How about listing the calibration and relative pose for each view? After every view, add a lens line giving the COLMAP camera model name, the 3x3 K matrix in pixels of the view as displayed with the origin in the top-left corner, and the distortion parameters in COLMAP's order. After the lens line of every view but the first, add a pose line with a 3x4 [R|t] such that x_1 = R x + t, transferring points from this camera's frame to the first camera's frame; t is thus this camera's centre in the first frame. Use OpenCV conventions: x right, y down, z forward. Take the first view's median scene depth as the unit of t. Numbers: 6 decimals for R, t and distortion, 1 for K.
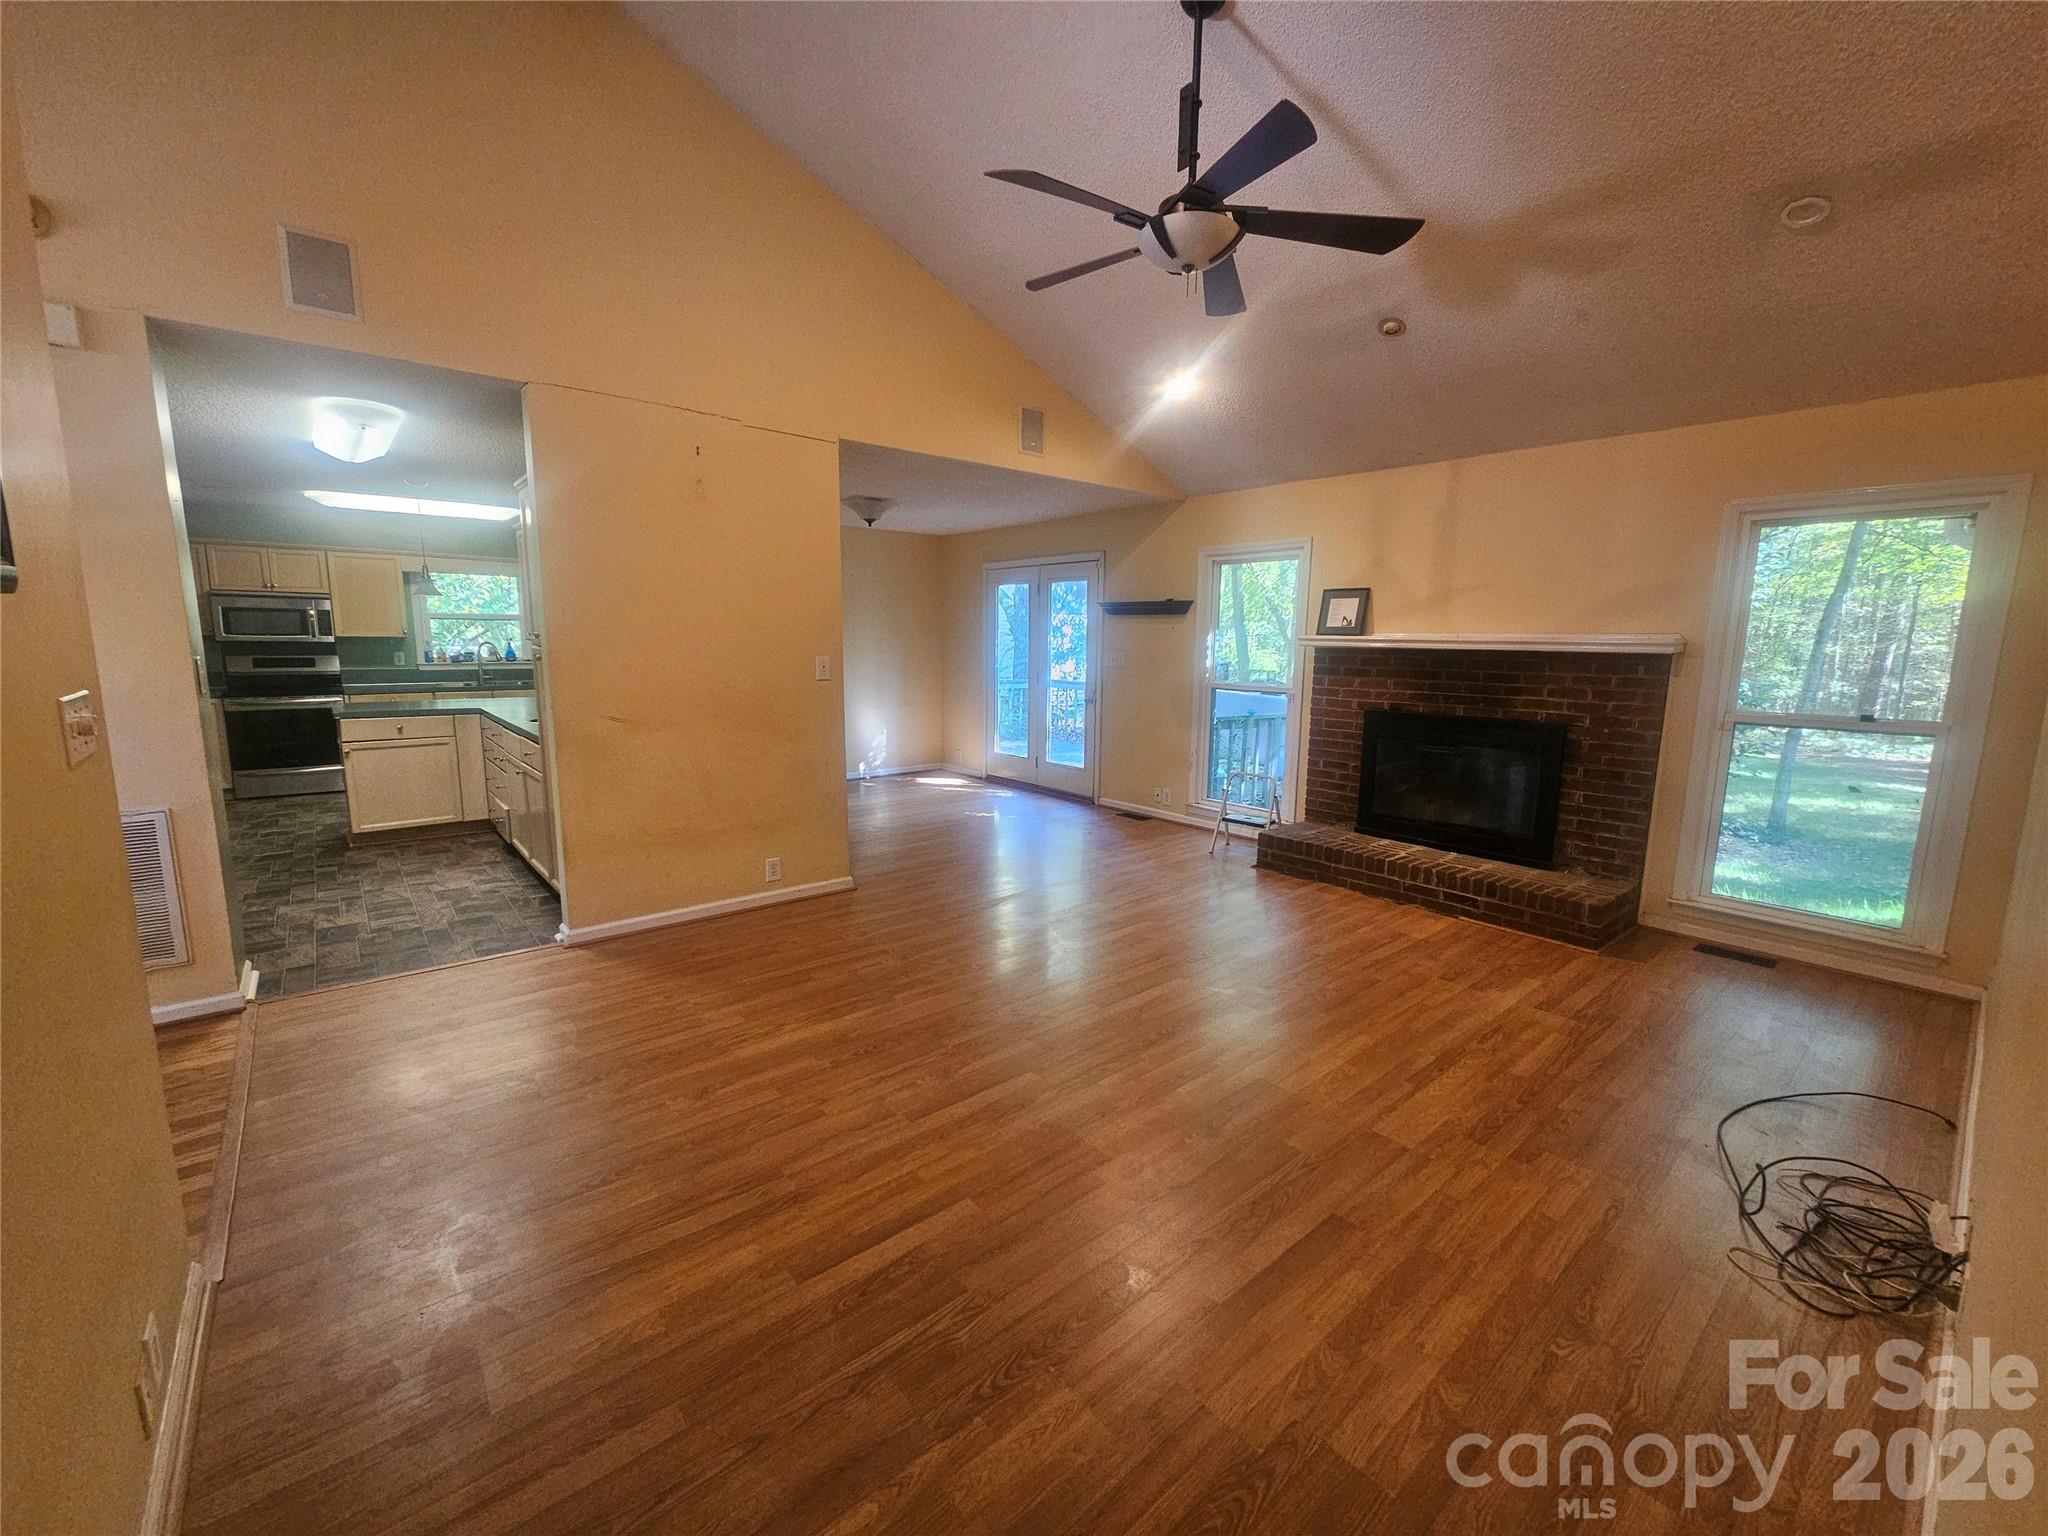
lens RADIAL K [[835.0, 0, 1022.9], [0, 835.0, 763.4], [0, 0, 1]] dist [-0.000005, -0.000001]
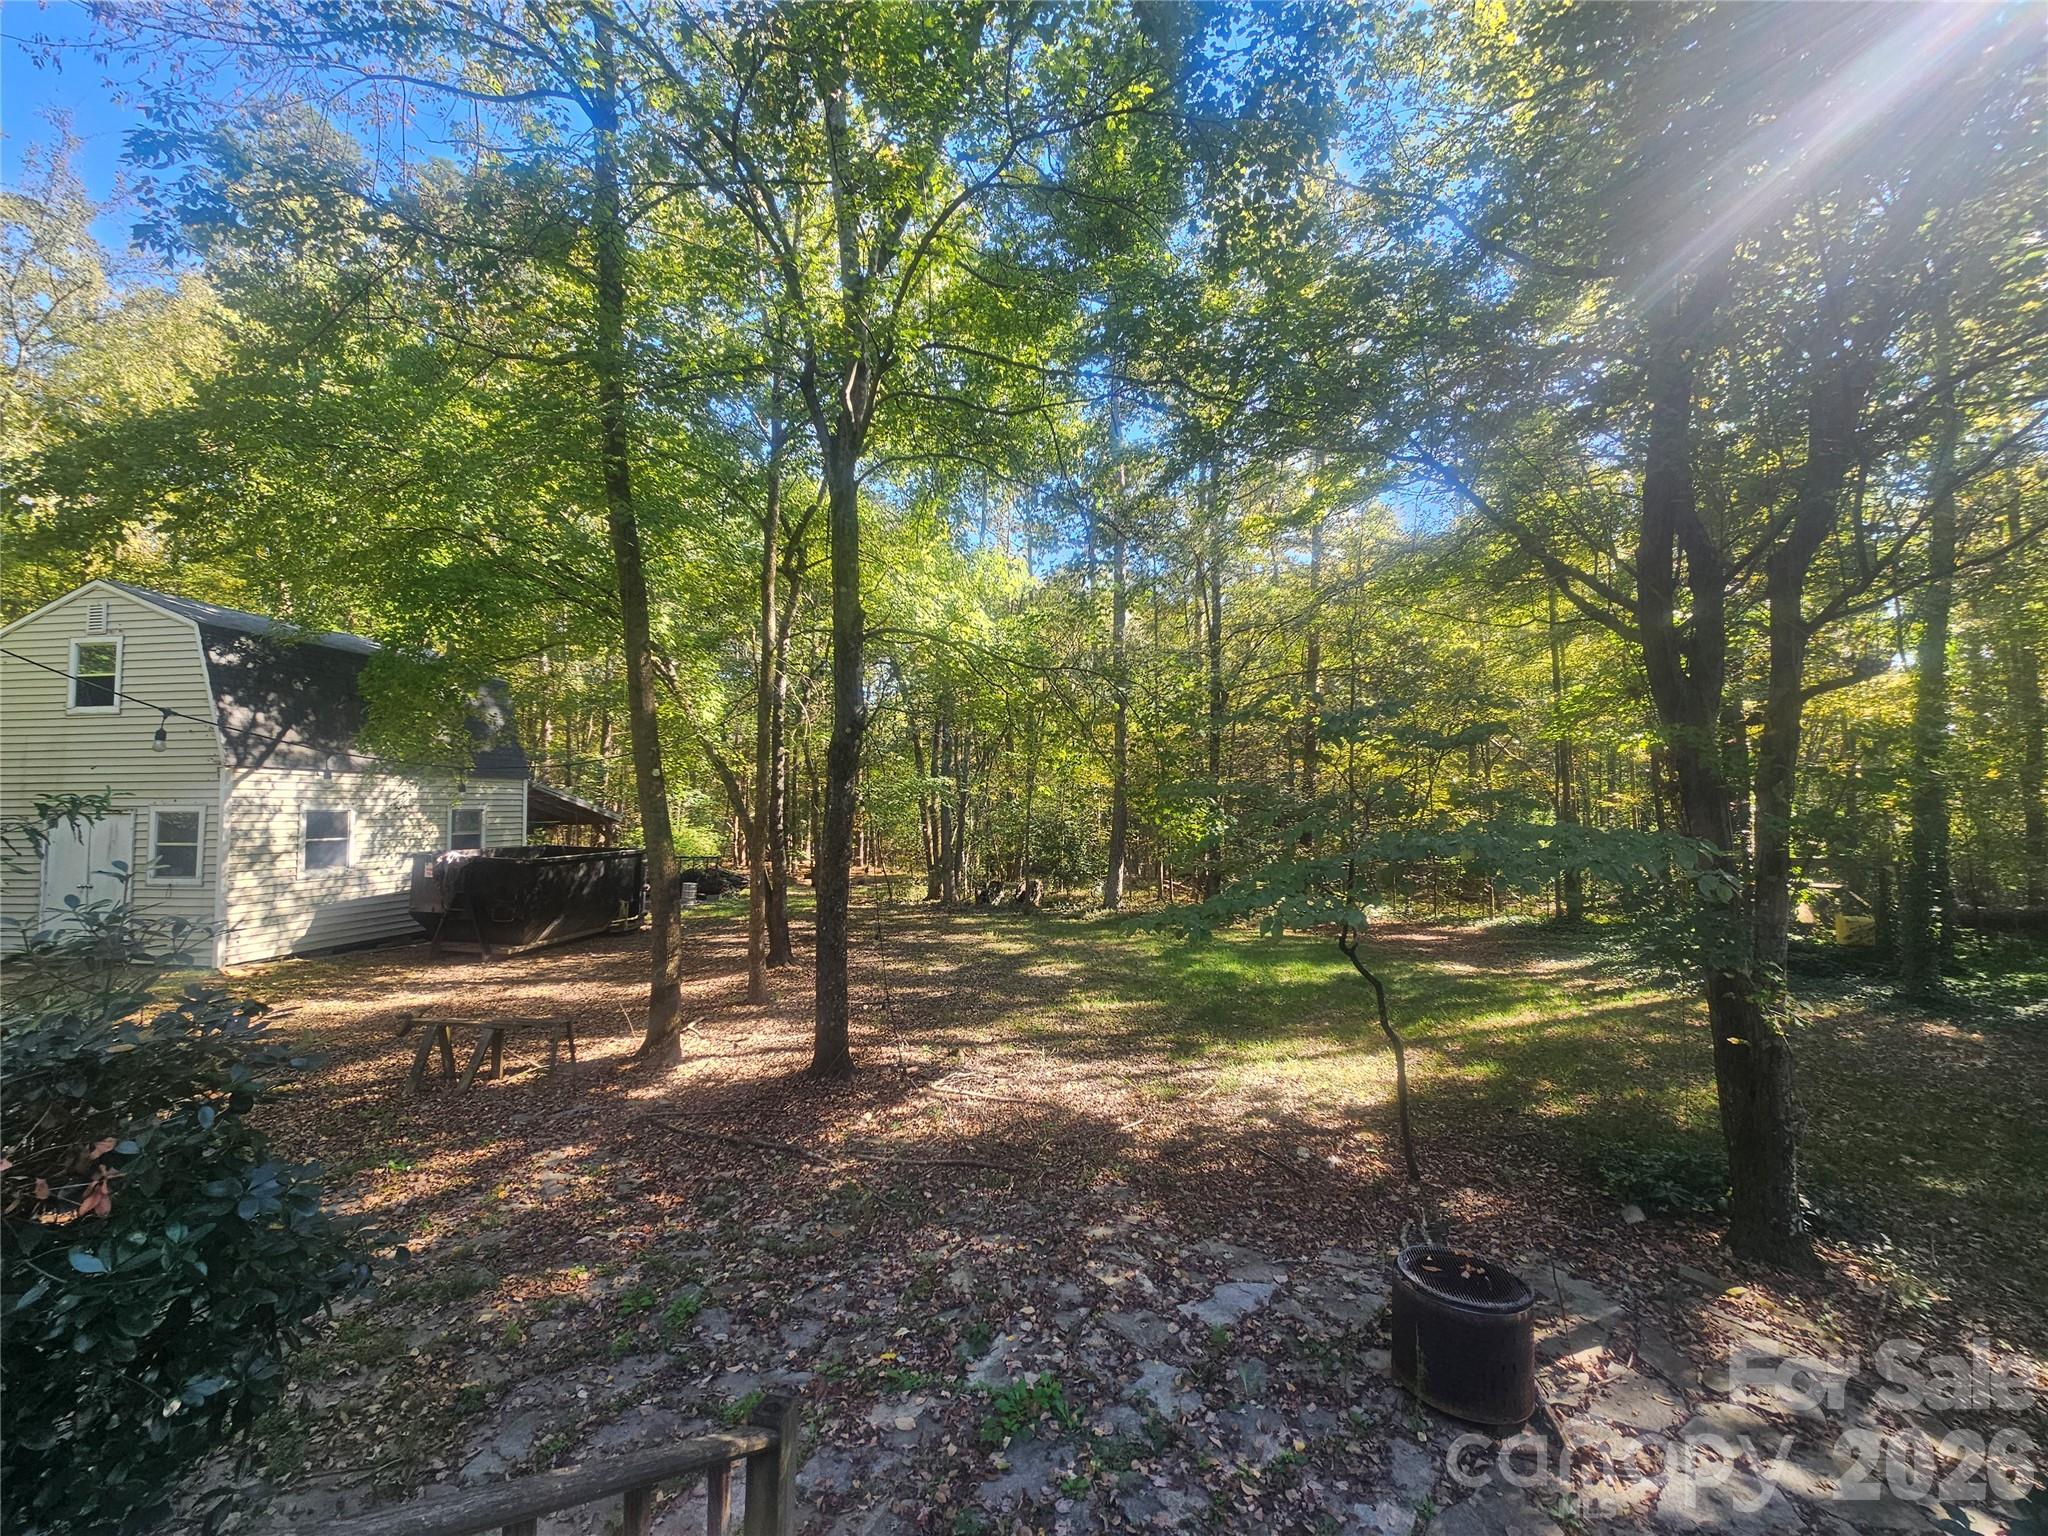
lens RADIAL K [[835.0, 0, 1023.1], [0, 835.0, 777.8], [0, 0, 1]] dist [-0.000005, -0.000001]
pose [[0.789650, -0.003541, 0.613547, 0.095494], [0.105192, 0.985958, -0.129694, -0.066213], [-0.604472, 0.166953, 0.778935, 0.358509]]
